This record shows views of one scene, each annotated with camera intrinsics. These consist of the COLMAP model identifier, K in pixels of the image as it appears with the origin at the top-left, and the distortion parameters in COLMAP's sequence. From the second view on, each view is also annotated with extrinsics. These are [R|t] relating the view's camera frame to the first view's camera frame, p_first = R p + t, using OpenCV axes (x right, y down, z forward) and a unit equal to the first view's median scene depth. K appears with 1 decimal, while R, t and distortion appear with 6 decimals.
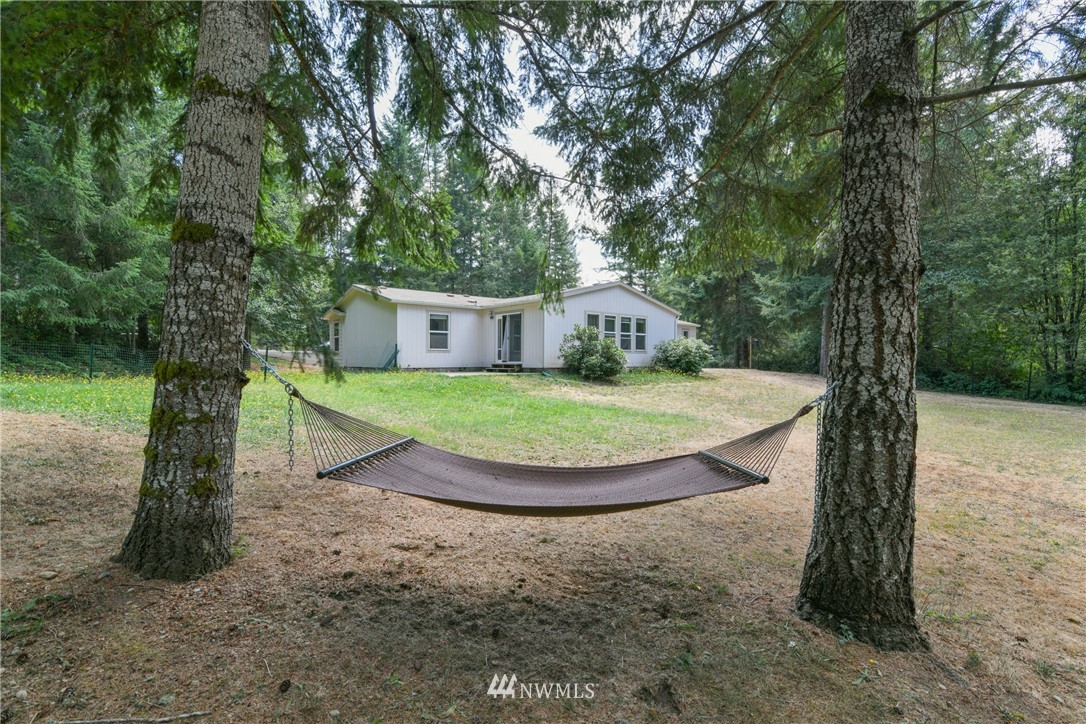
lens RADIAL K [[503.1, 0, 541.6], [0, 503.1, 375.1], [0, 0, 1]] dist [-0.016376, -0.000357]
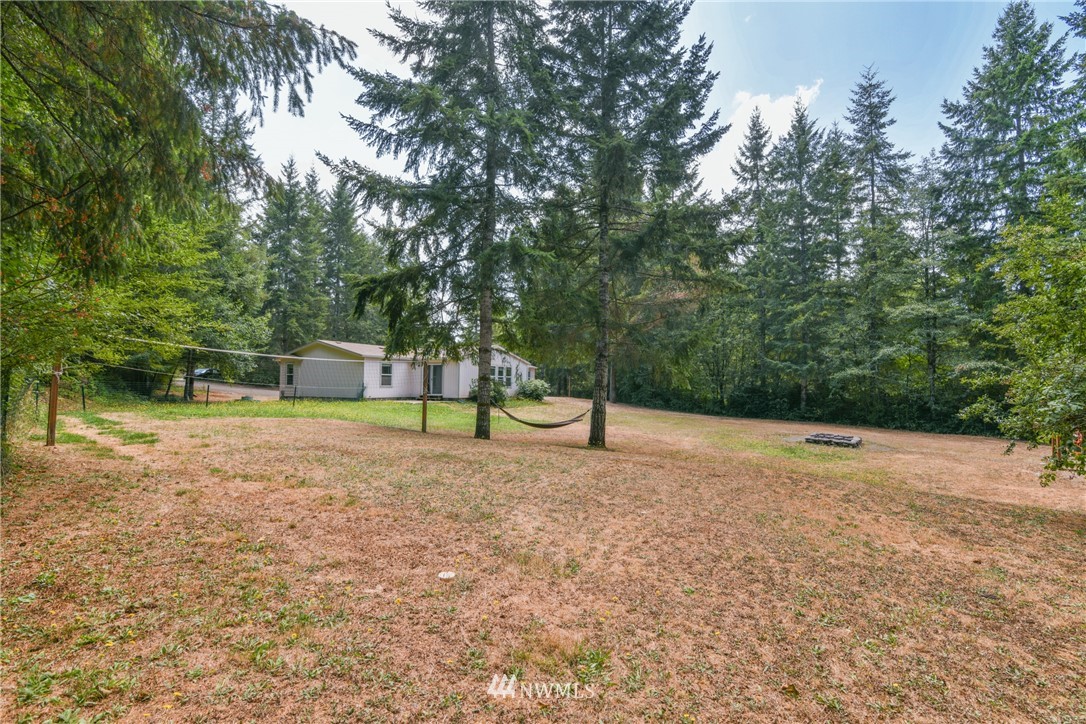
lens RADIAL K [[503.1, 0, 541.6], [0, 503.1, 375.1], [0, 0, 1]] dist [-0.016376, -0.000357]
pose [[0.939333, 0.013994, 0.342720, -0.286151], [0.003245, 0.998760, -0.049677, -0.006363], [-0.342990, 0.047776, 0.938123, -0.618375]]
